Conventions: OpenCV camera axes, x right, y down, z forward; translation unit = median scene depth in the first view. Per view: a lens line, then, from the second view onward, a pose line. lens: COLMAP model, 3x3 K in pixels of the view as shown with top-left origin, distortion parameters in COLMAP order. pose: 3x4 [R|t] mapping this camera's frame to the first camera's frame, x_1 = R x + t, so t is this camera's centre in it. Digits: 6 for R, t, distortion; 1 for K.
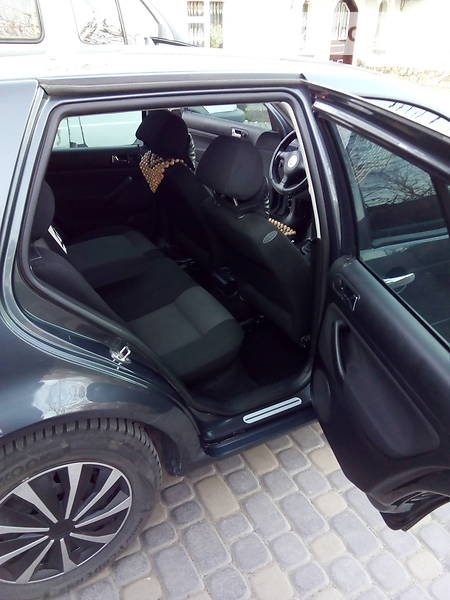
lens RADIAL K [[472.1, 0, 225.0], [0, 472.1, 300.0], [0, 0, 1]] dist [0.096489, -0.116688]
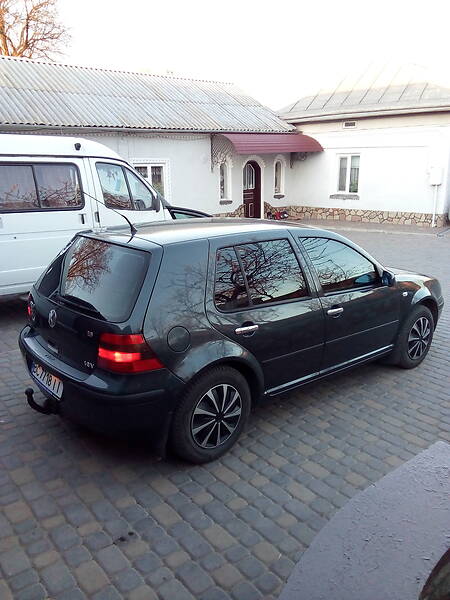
lens RADIAL K [[472.1, 0, 225.0], [0, 472.1, 300.0], [0, 0, 1]] dist [0.096489, -0.116688]
pose [[0.981638, -0.075659, 0.175108, -0.628294], [0.117073, 0.963711, -0.239907, 0.452815], [-0.150602, 0.256002, 0.954873, -1.249491]]
